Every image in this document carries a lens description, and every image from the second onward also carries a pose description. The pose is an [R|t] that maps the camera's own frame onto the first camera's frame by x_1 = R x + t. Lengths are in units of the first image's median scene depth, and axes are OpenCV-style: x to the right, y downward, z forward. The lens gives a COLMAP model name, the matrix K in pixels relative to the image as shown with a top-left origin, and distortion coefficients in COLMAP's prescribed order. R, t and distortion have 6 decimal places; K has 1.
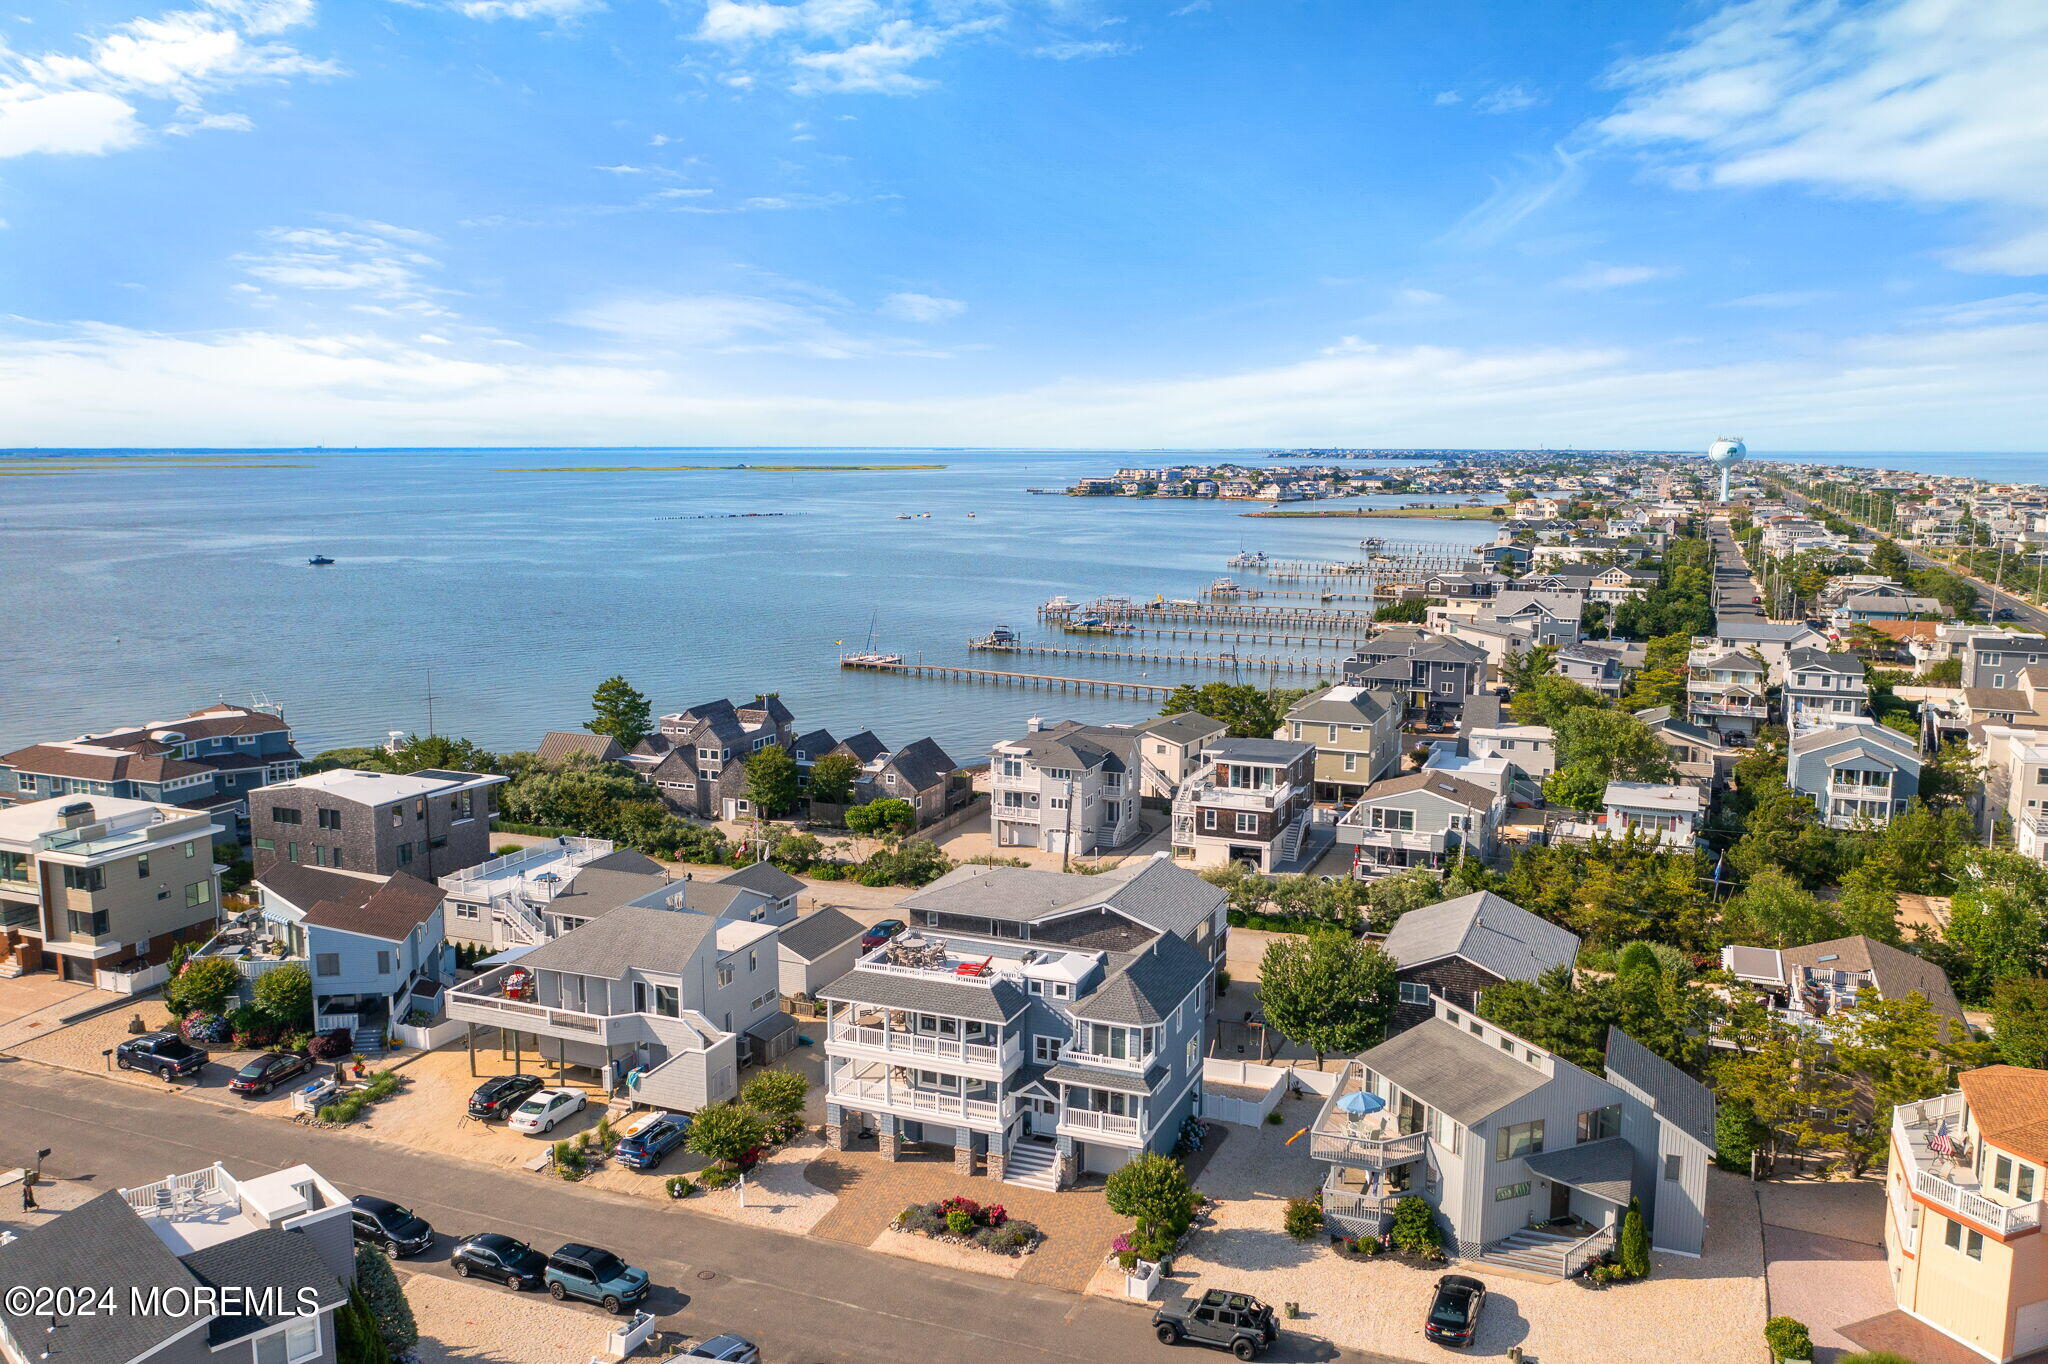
lens RADIAL K [[1622.9, 0, 1024.0], [0, 1622.9, 682.0], [0, 0, 1]] dist [-0.025296, 0.005820]
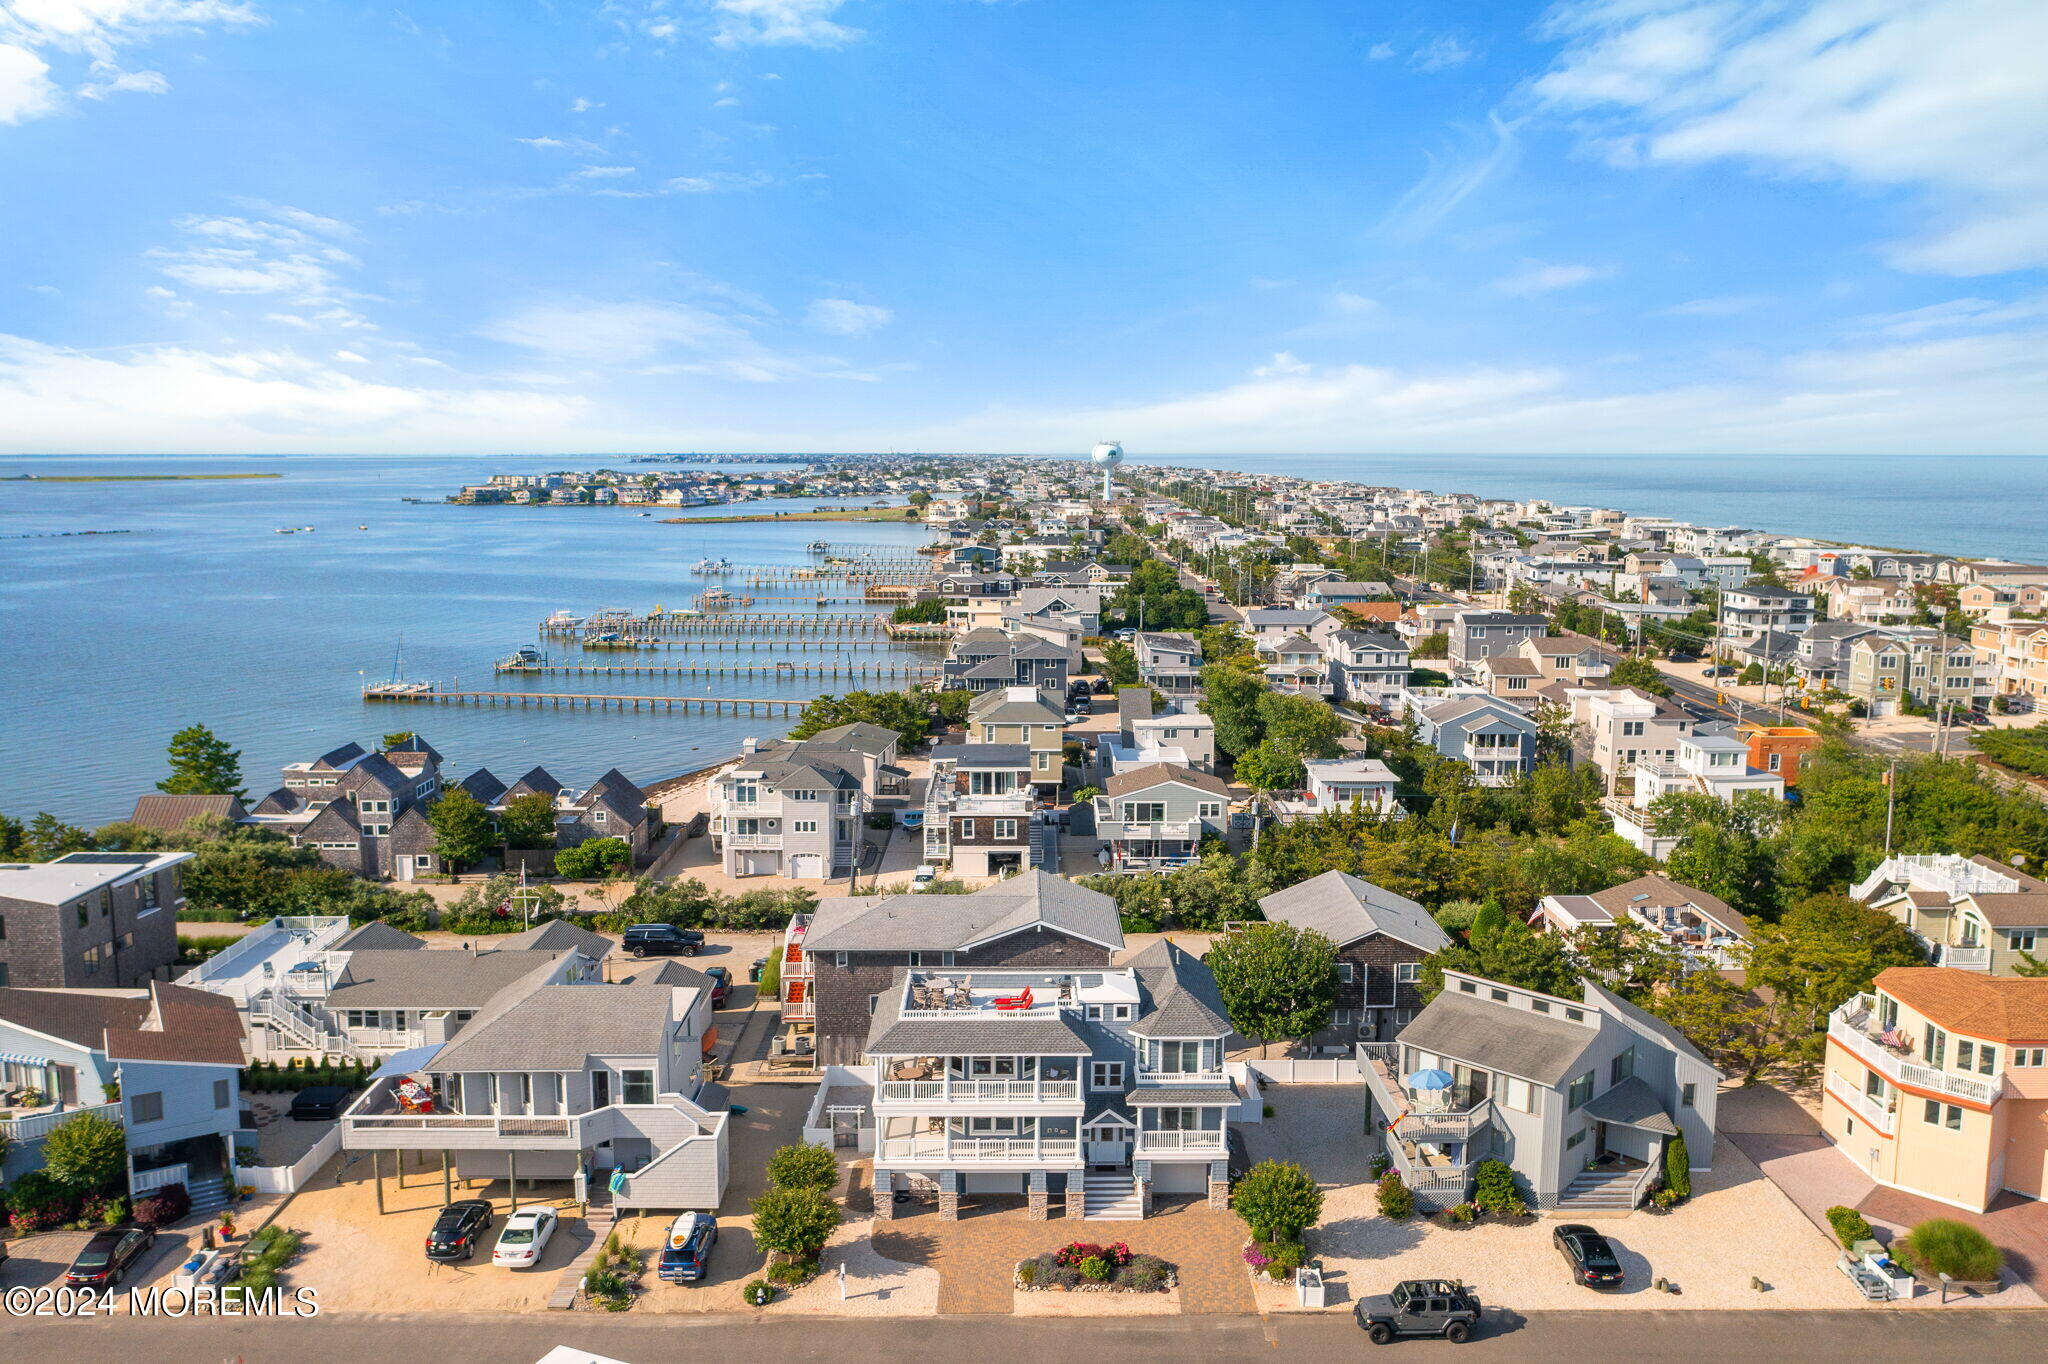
lens RADIAL K [[1622.9, 0, 1024.0], [0, 1622.9, 682.0], [0, 0, 1]] dist [-0.025296, 0.005820]
pose [[0.922175, -0.056180, 0.382672, -0.279115], [0.057299, 0.998321, 0.008484, -0.013390], [-0.382506, 0.014103, 0.923845, 0.088002]]
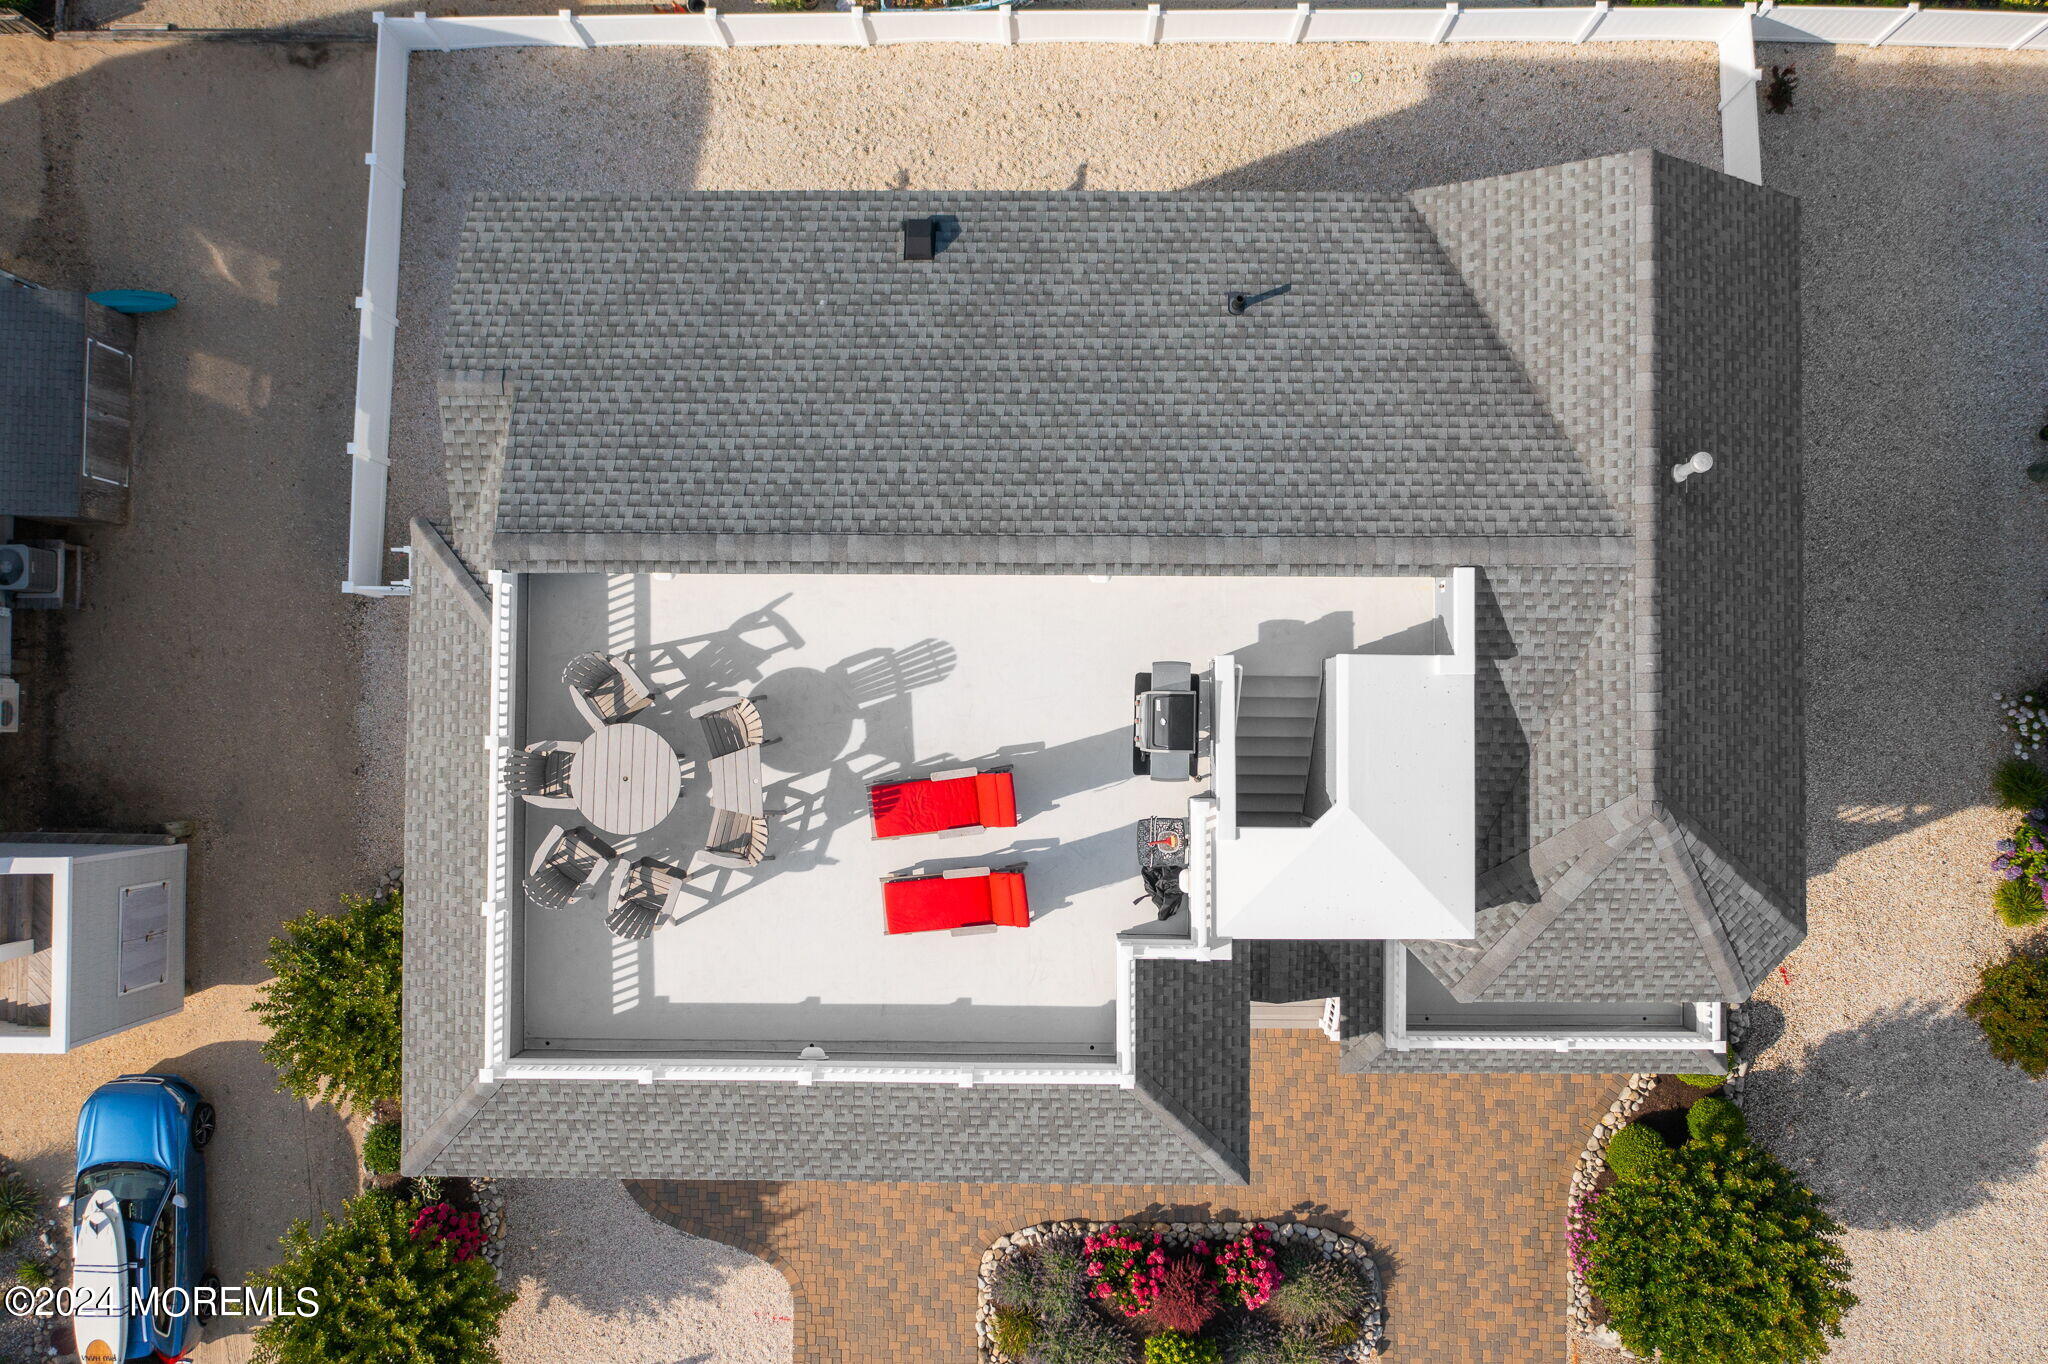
lens RADIAL K [[1622.9, 0, 1024.0], [0, 1622.9, 682.0], [0, 0, 1]] dist [-0.025296, 0.005820]
pose [[0.924300, -0.381470, -0.012261, -0.005991], [0.071936, 0.142574, 0.987167, -0.037839], [-0.374826, -0.913320, 0.159223, 0.725084]]
